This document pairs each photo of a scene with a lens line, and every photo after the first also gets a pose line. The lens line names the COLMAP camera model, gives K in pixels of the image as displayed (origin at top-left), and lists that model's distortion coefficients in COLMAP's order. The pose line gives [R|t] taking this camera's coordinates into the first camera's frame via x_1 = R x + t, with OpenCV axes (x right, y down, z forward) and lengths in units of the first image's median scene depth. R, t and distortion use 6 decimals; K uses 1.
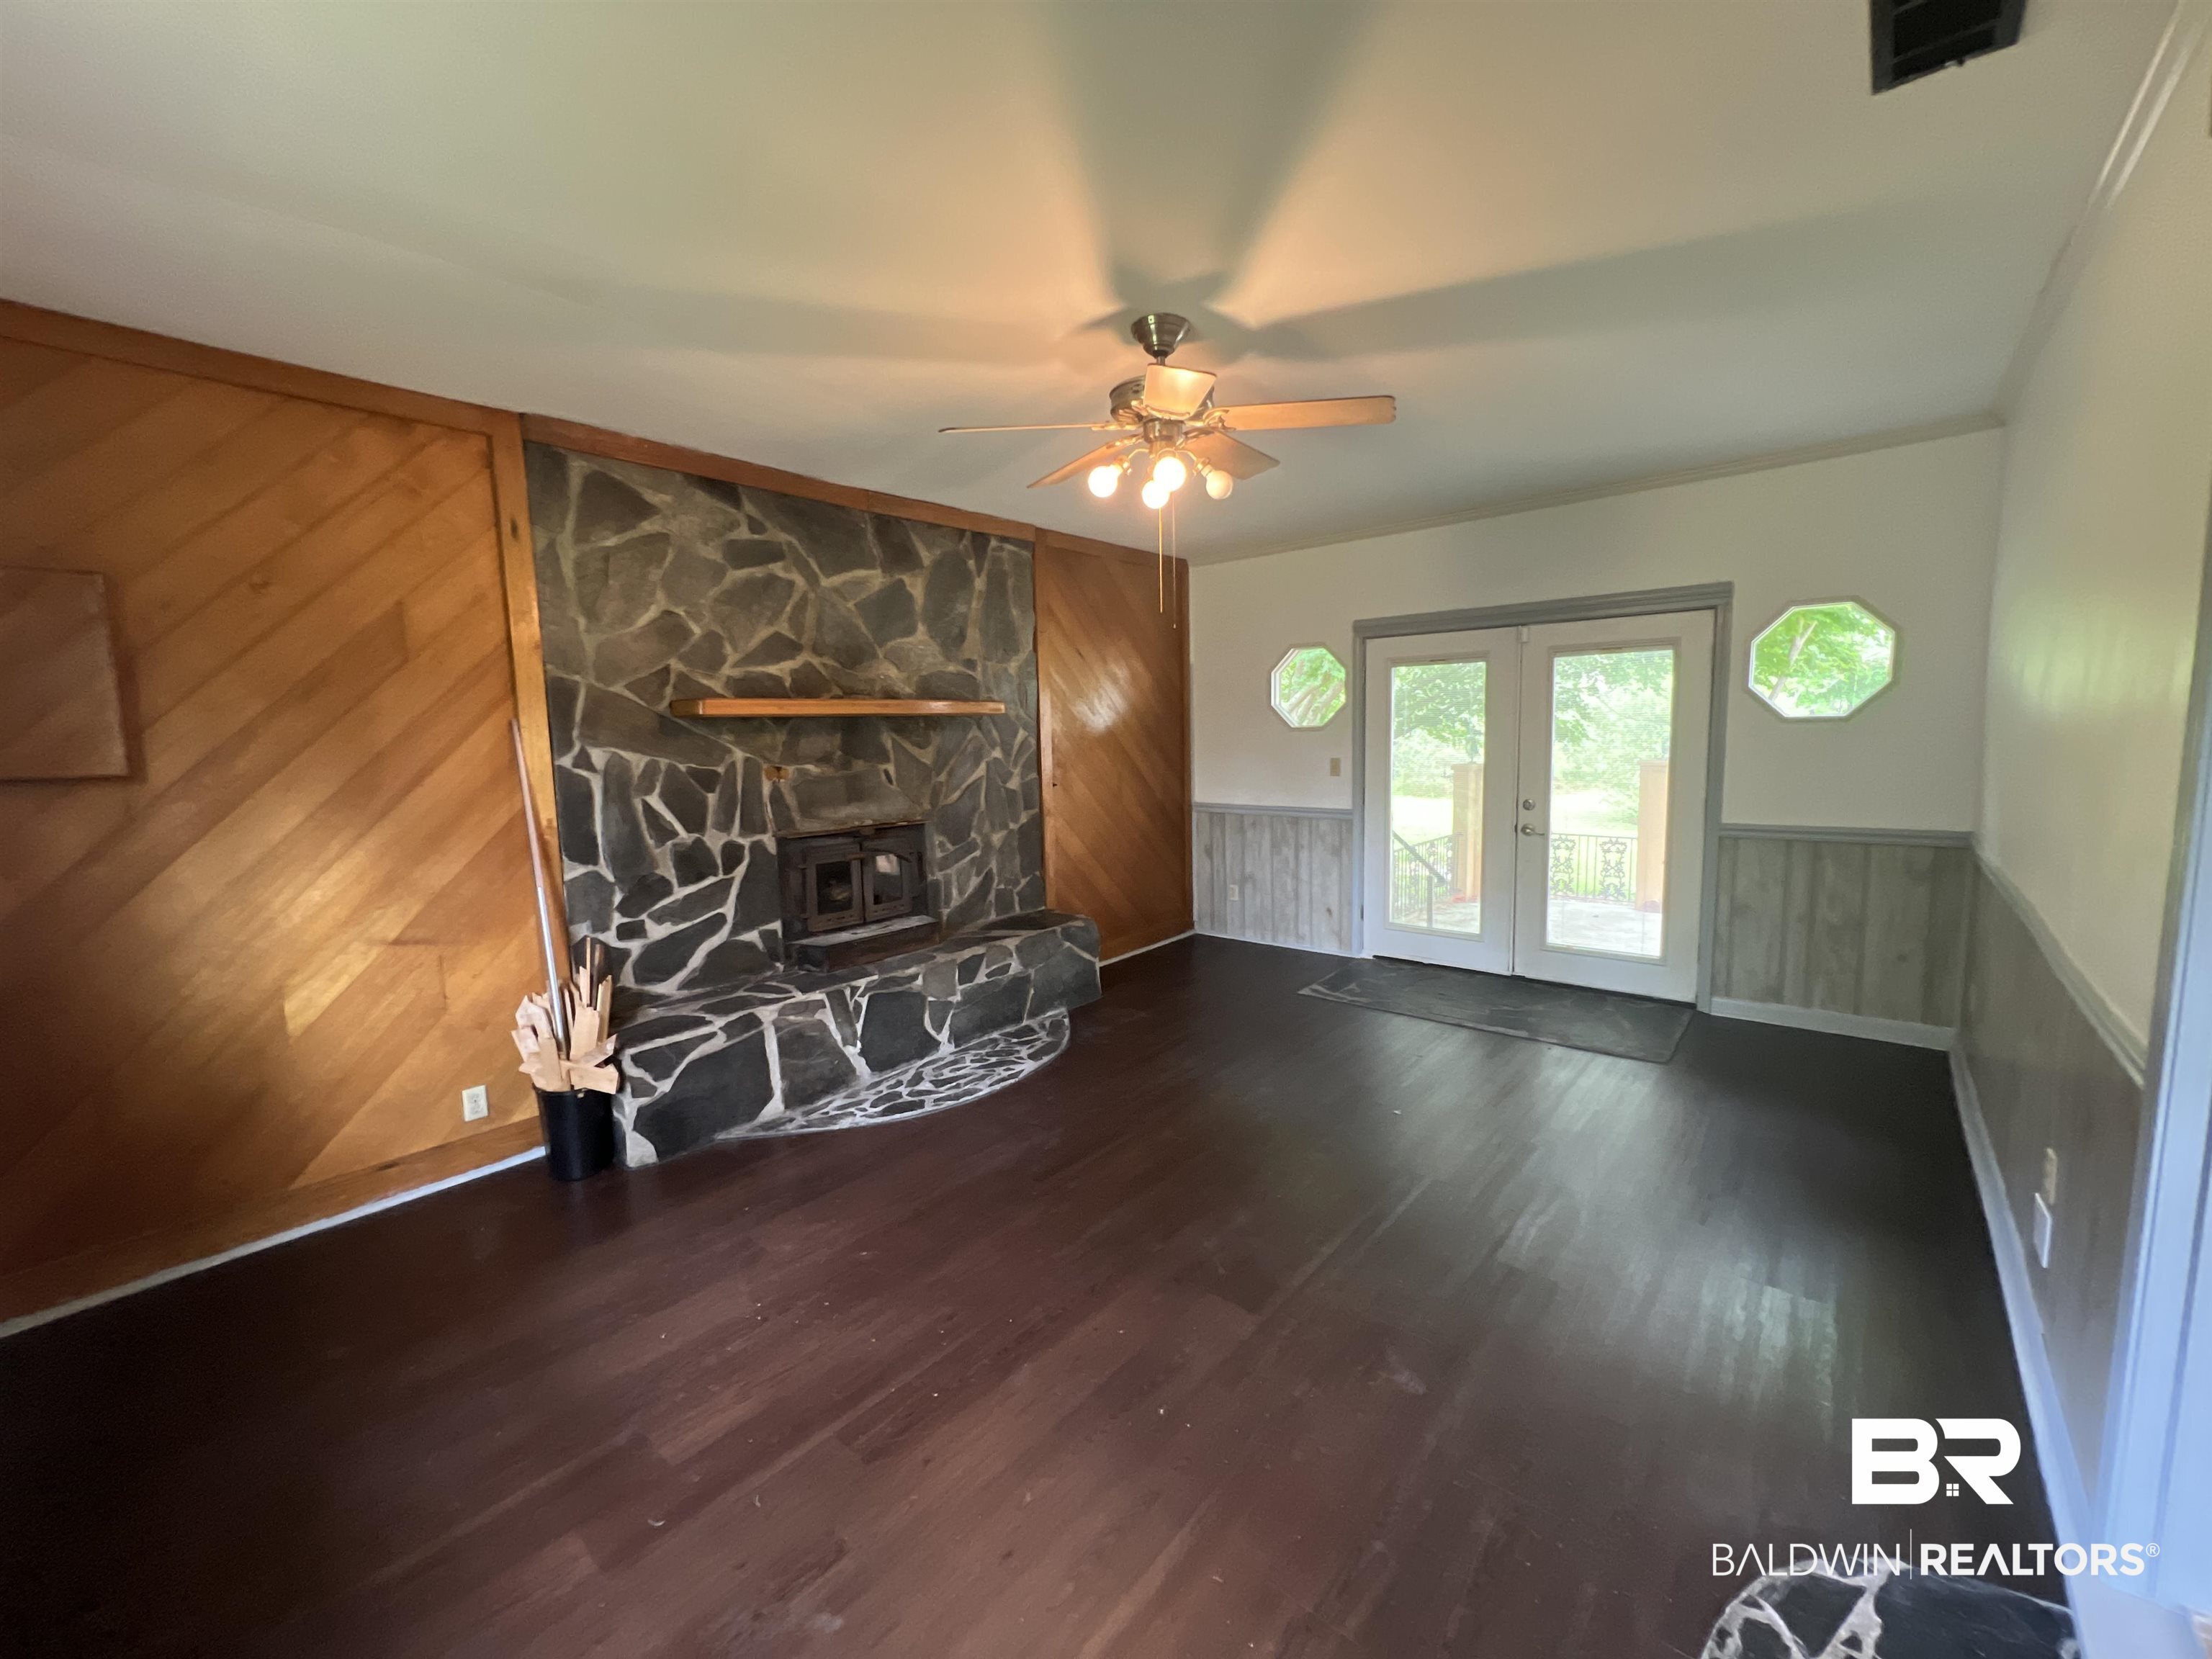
lens RADIAL K [[891.8, 0, 1106.0], [0, 891.8, 829.5], [0, 0, 1]] dist [-0.000357, 0.000300]
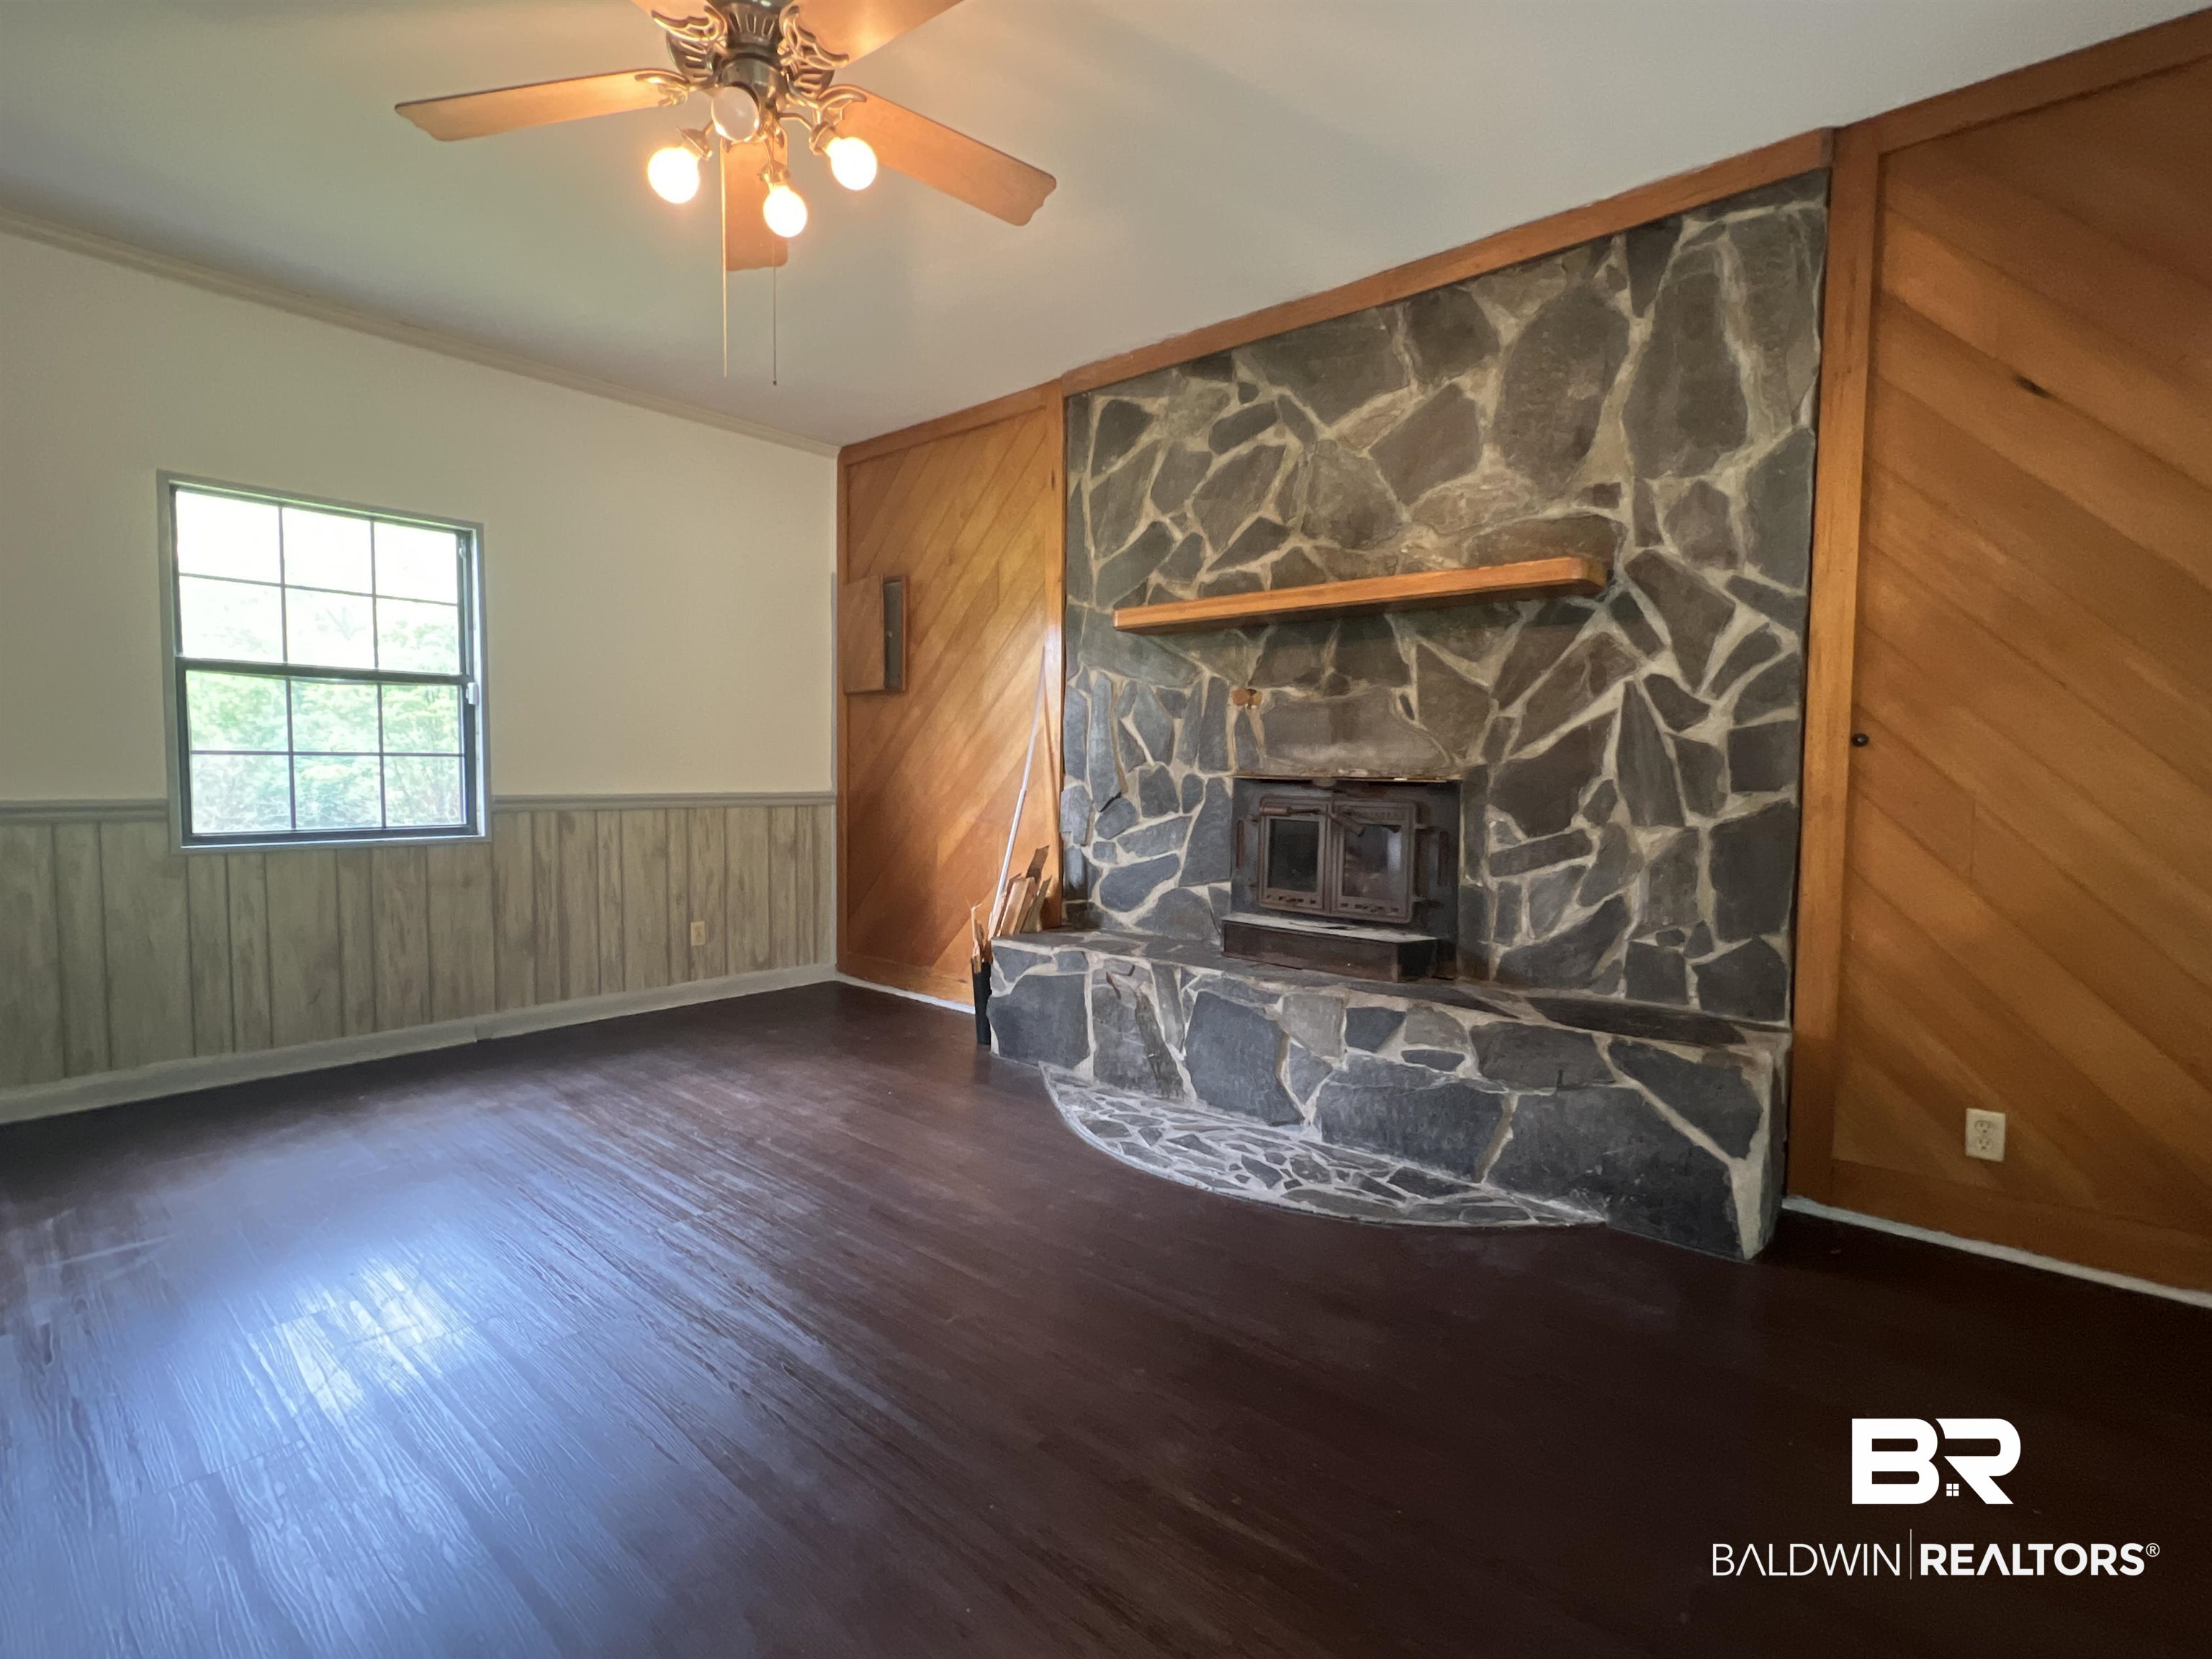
lens RADIAL K [[1061.1, 0, 1106.0], [0, 1061.1, 829.5], [0, 0, 1]] dist [-0.002033, -0.000131]
pose [[-0.019553, 0.079914, -0.996610, 0.569923], [-0.125515, 0.988718, 0.081743, -0.007626], [0.991899, 0.126688, -0.009302, 0.872117]]
